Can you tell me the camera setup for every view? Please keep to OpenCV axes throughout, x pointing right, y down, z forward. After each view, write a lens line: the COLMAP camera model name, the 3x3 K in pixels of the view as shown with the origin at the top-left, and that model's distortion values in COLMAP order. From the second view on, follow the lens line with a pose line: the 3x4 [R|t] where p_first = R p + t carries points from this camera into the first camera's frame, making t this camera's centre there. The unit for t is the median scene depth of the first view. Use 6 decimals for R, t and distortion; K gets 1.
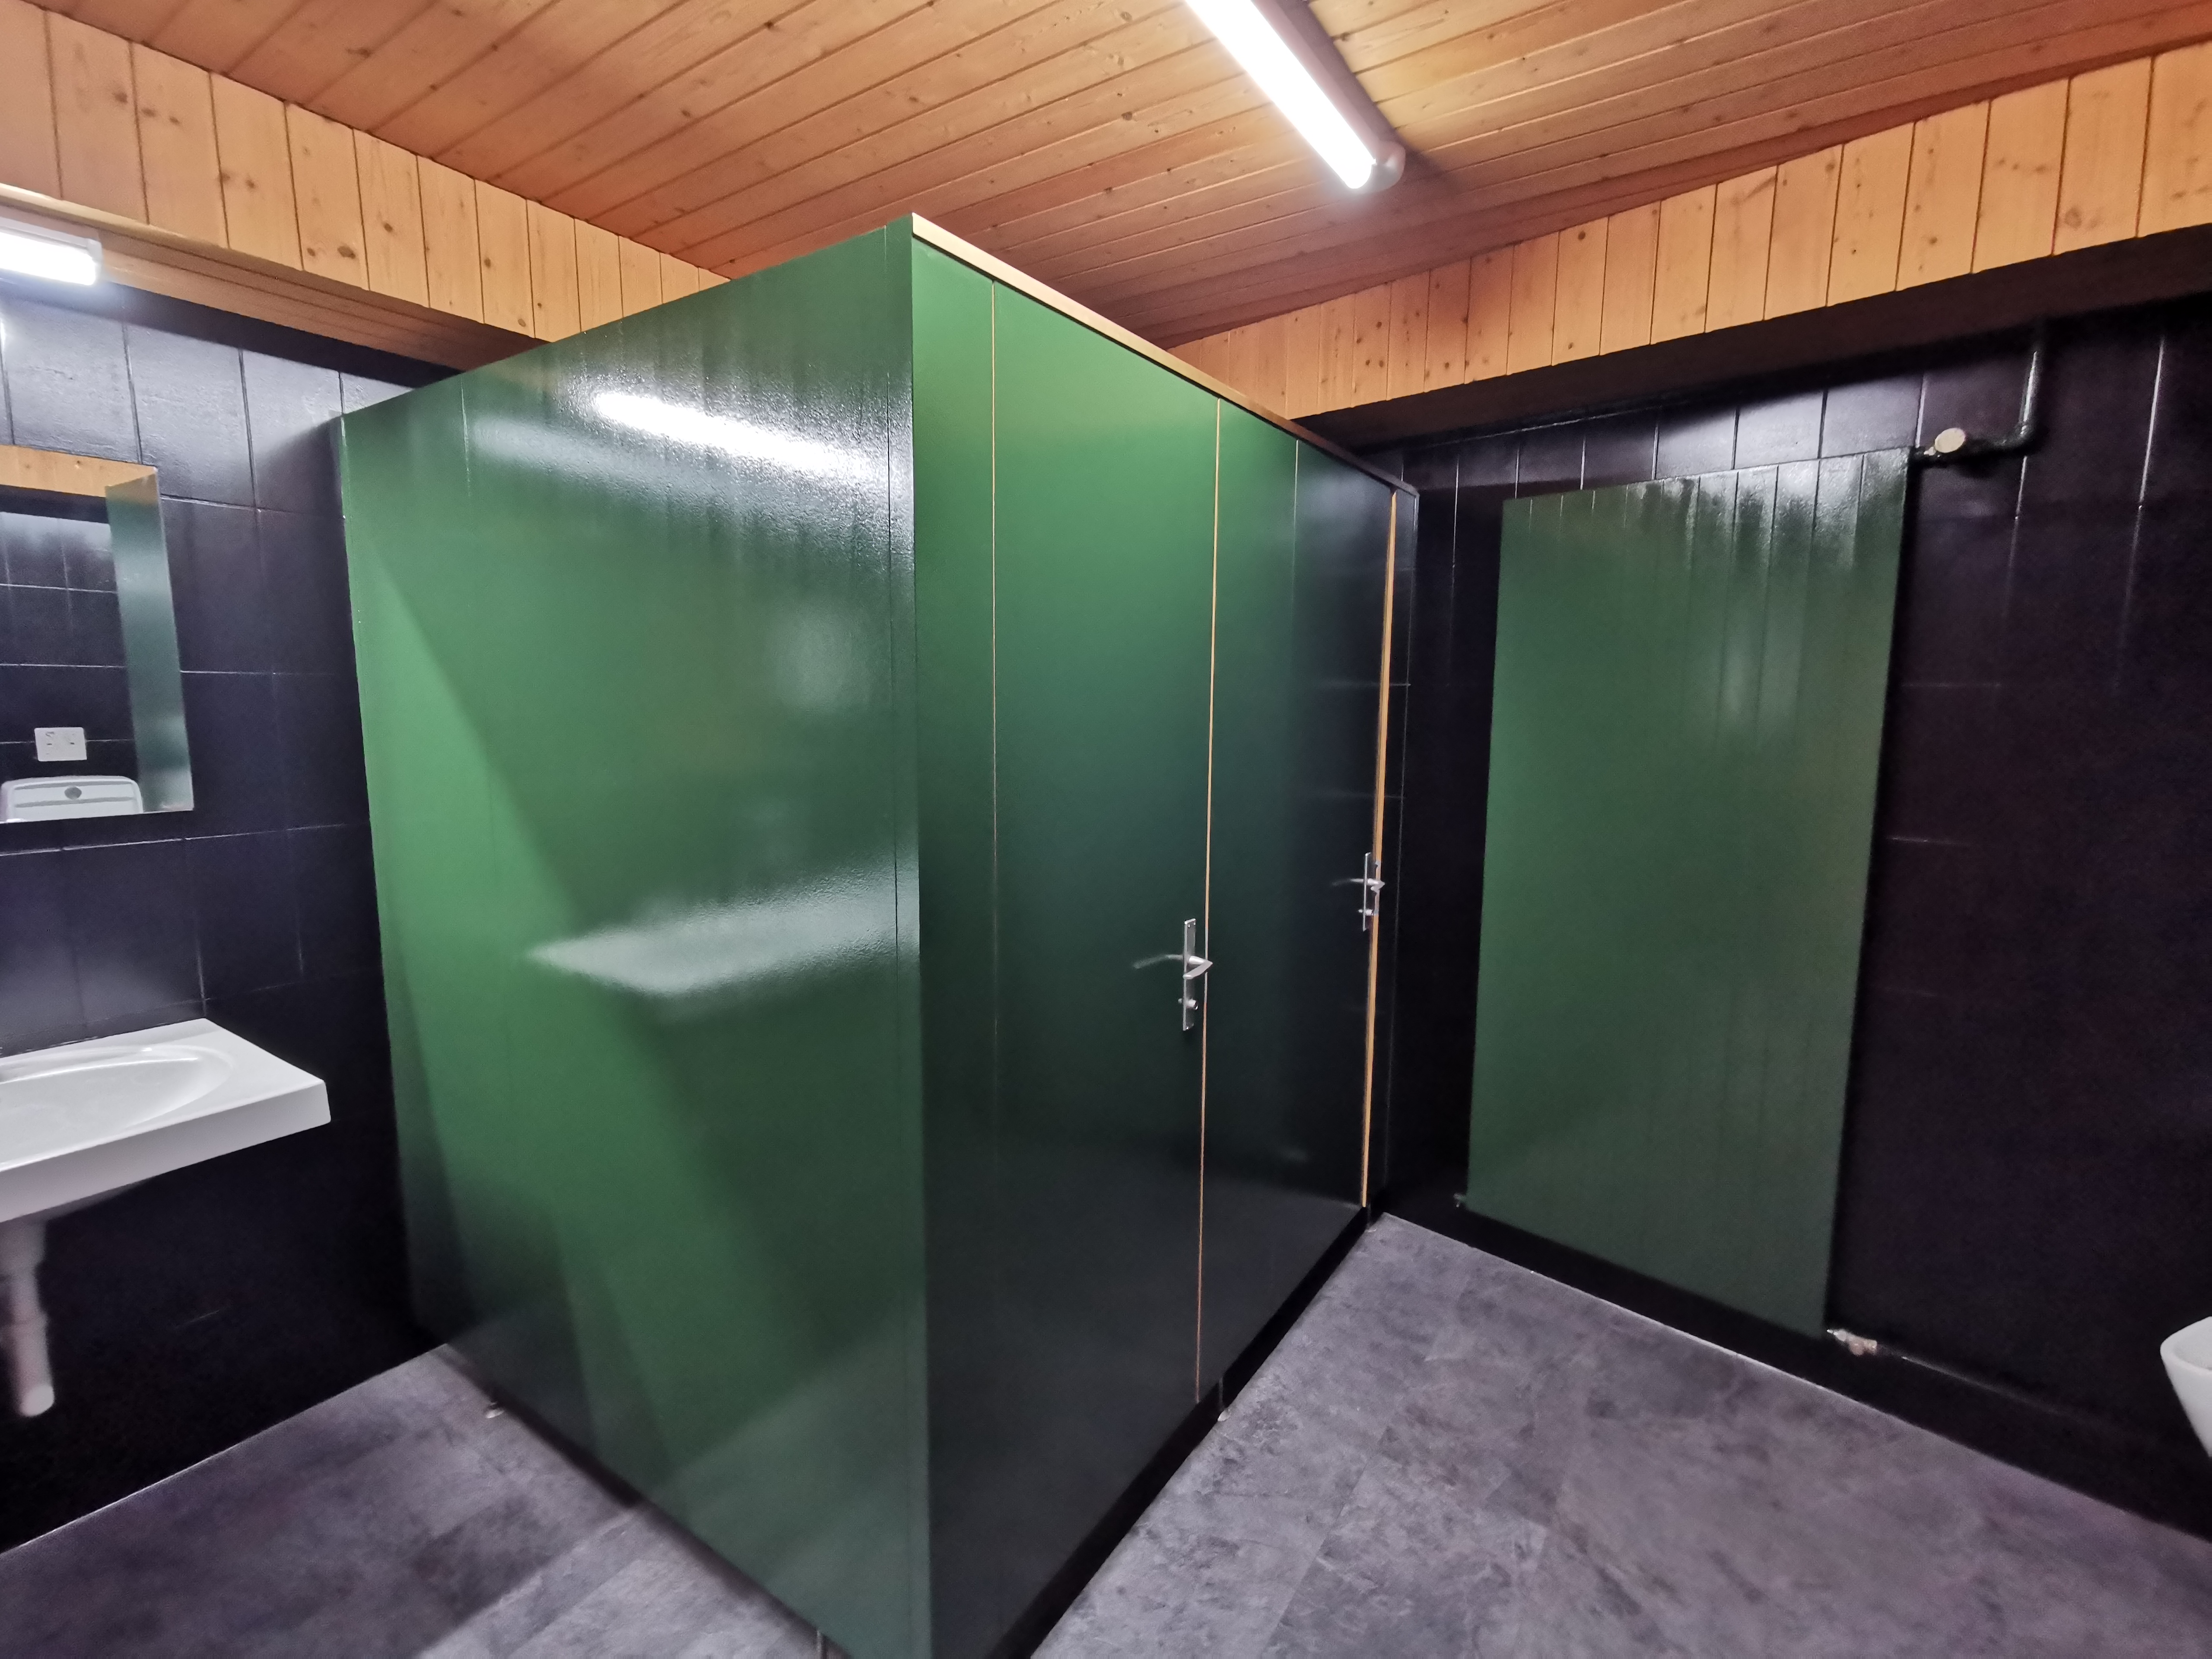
lens RADIAL K [[1018.6, 0, 1106.0], [0, 1018.6, 829.5], [0, 0, 1]] dist [-0.008792, 0.013619]
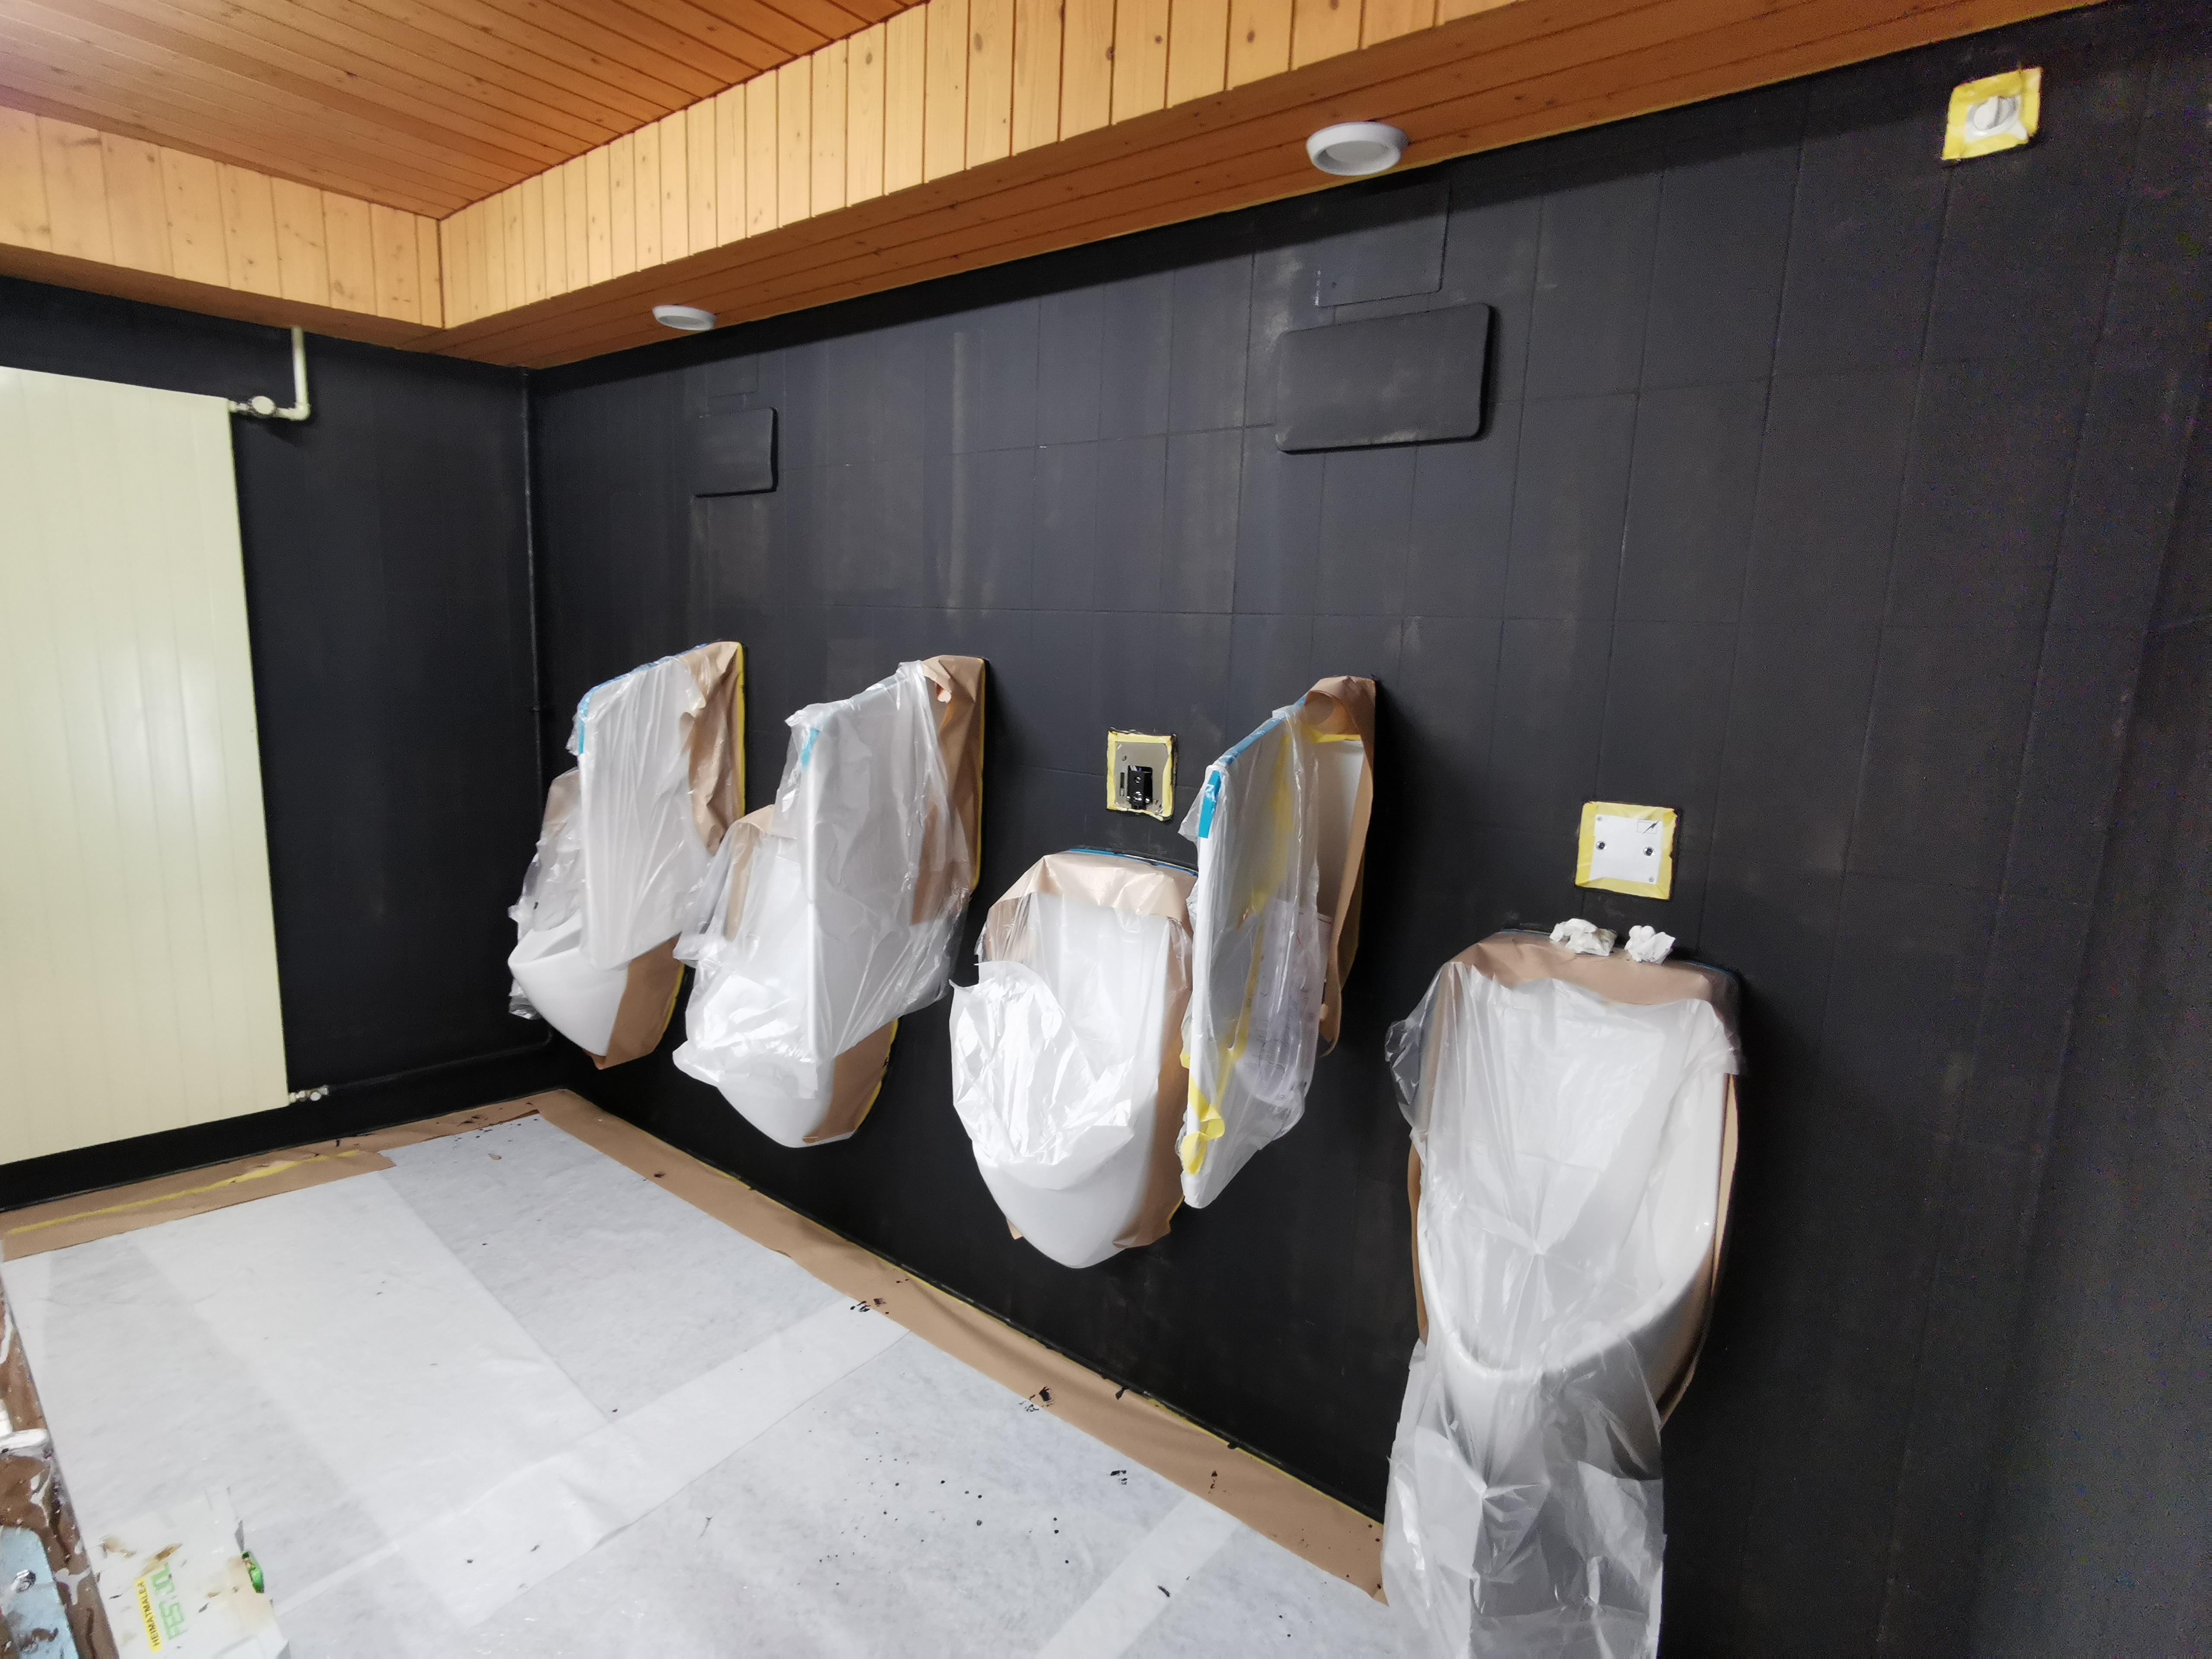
lens RADIAL K [[1103.0, 0, 1112.1], [0, 1103.0, 822.2], [0, 0, 1]] dist [0.001566, 0.000663]
pose [[0.058812, -0.162751, 0.984913, -0.587006], [0.088907, 0.983554, 0.157218, 0.028234], [-0.994302, 0.078319, 0.072315, -0.163785]]
